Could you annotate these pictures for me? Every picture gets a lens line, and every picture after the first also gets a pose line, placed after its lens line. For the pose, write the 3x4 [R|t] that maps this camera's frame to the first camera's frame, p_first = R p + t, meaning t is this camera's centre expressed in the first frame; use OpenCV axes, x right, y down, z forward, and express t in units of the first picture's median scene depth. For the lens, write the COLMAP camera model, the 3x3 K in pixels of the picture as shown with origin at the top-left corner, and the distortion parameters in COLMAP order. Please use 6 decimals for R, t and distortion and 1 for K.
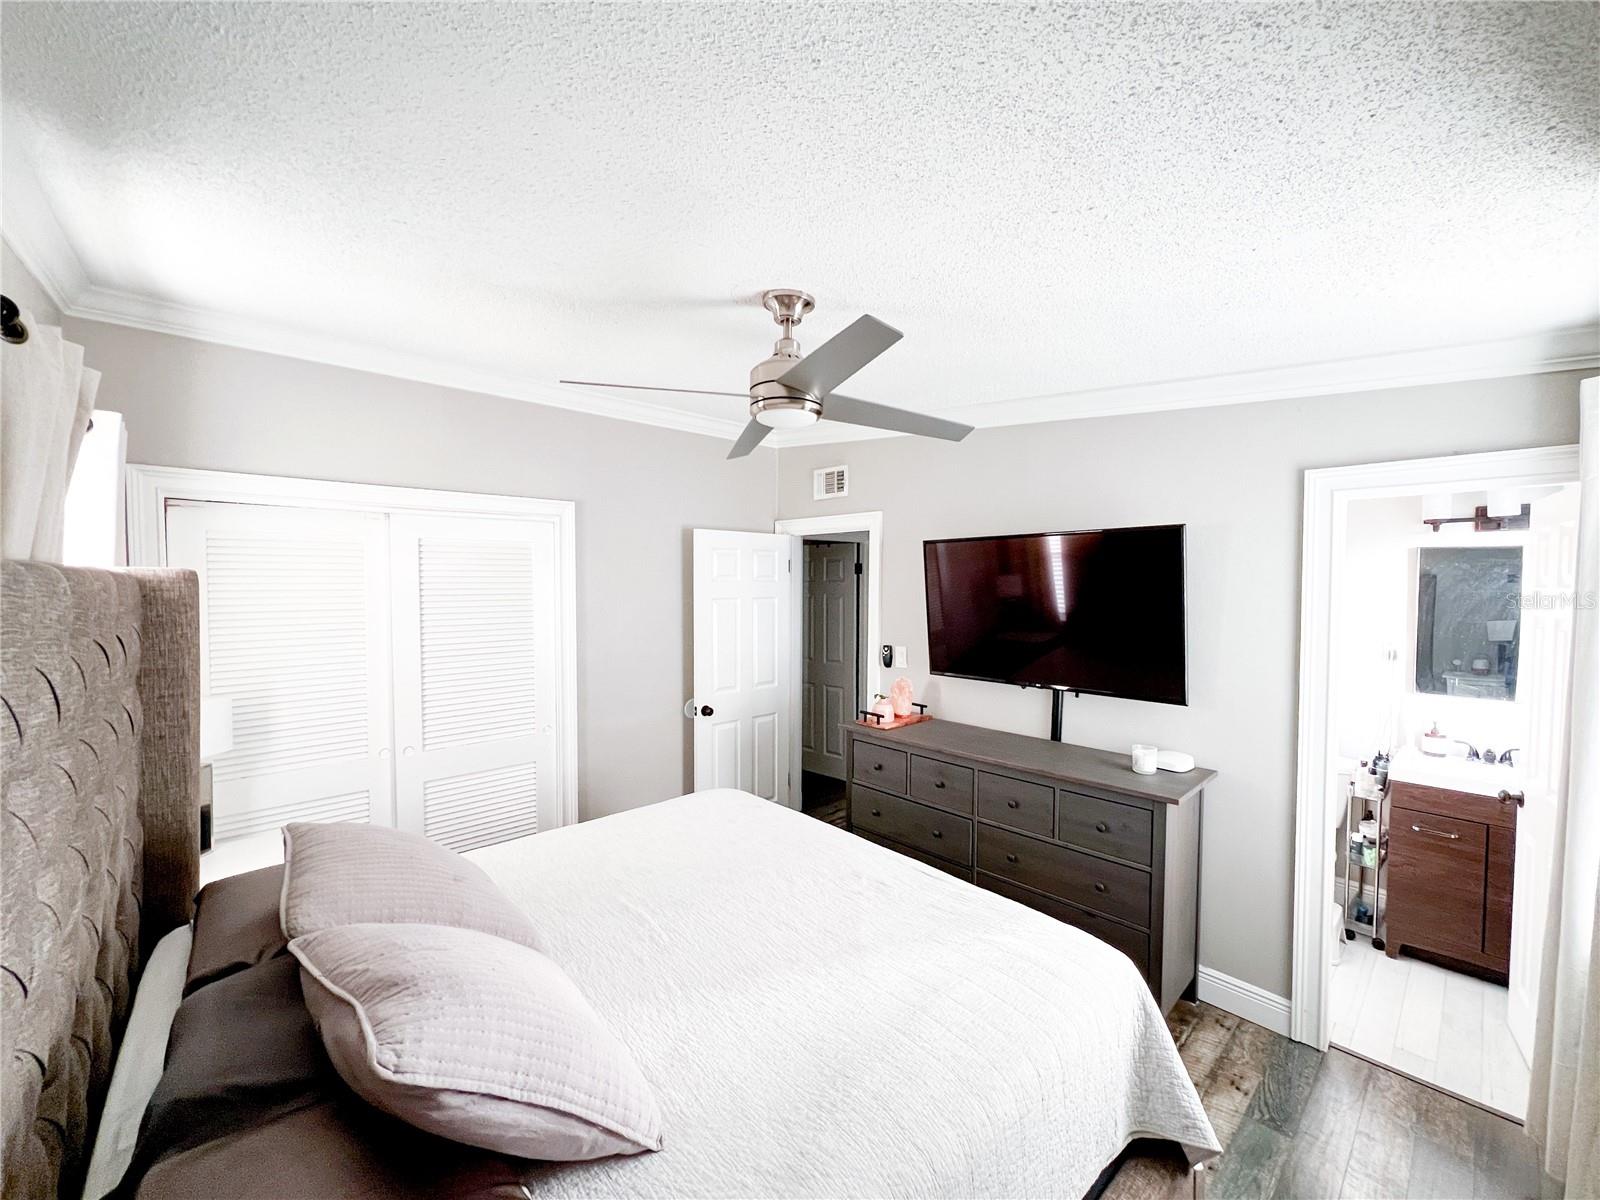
lens RADIAL K [[642.8, 0, 800.0], [0, 642.8, 600.0], [0, 0, 1]] dist [-0.001306, 0.000132]
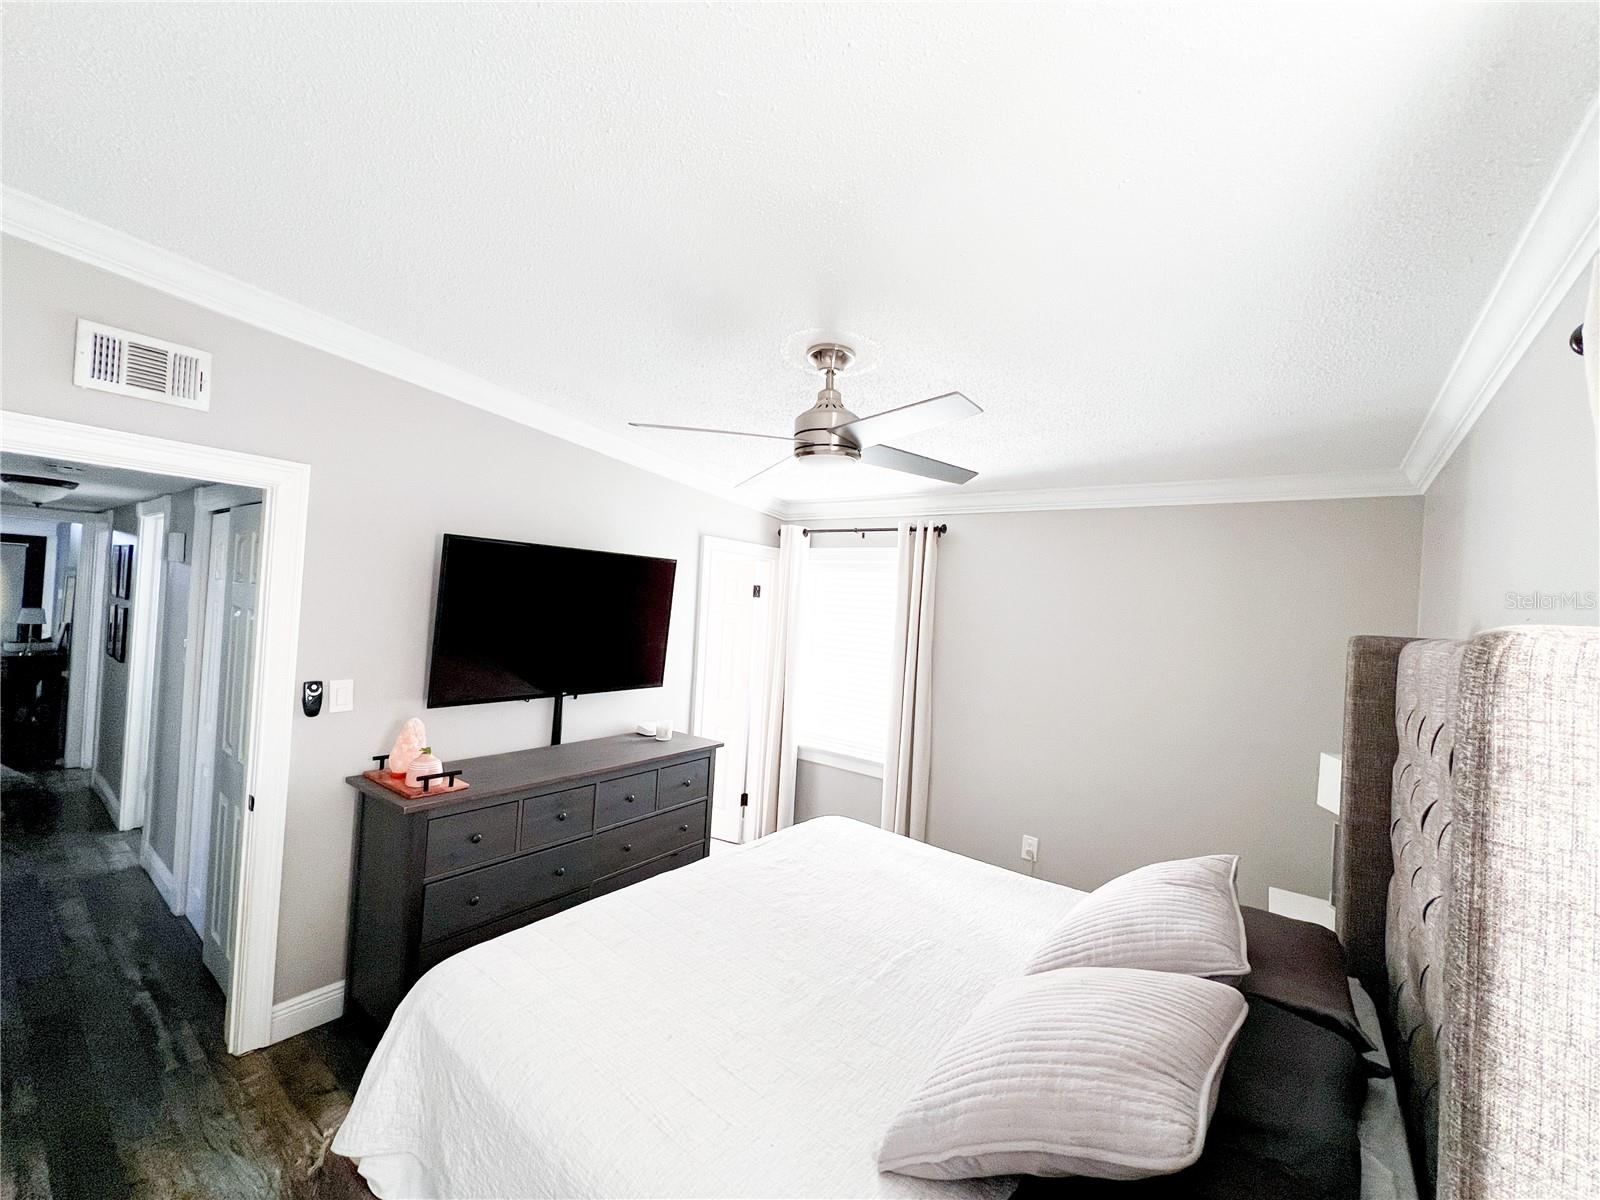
lens RADIAL K [[642.8, 0, 800.0], [0, 642.8, 600.0], [0, 0, 1]] dist [-0.001306, 0.000132]
pose [[-0.186552, -0.006108, 0.982426, -0.714928], [-0.031967, 0.999489, 0.000144, -0.030389], [-0.981925, -0.031378, -0.186652, 0.819621]]
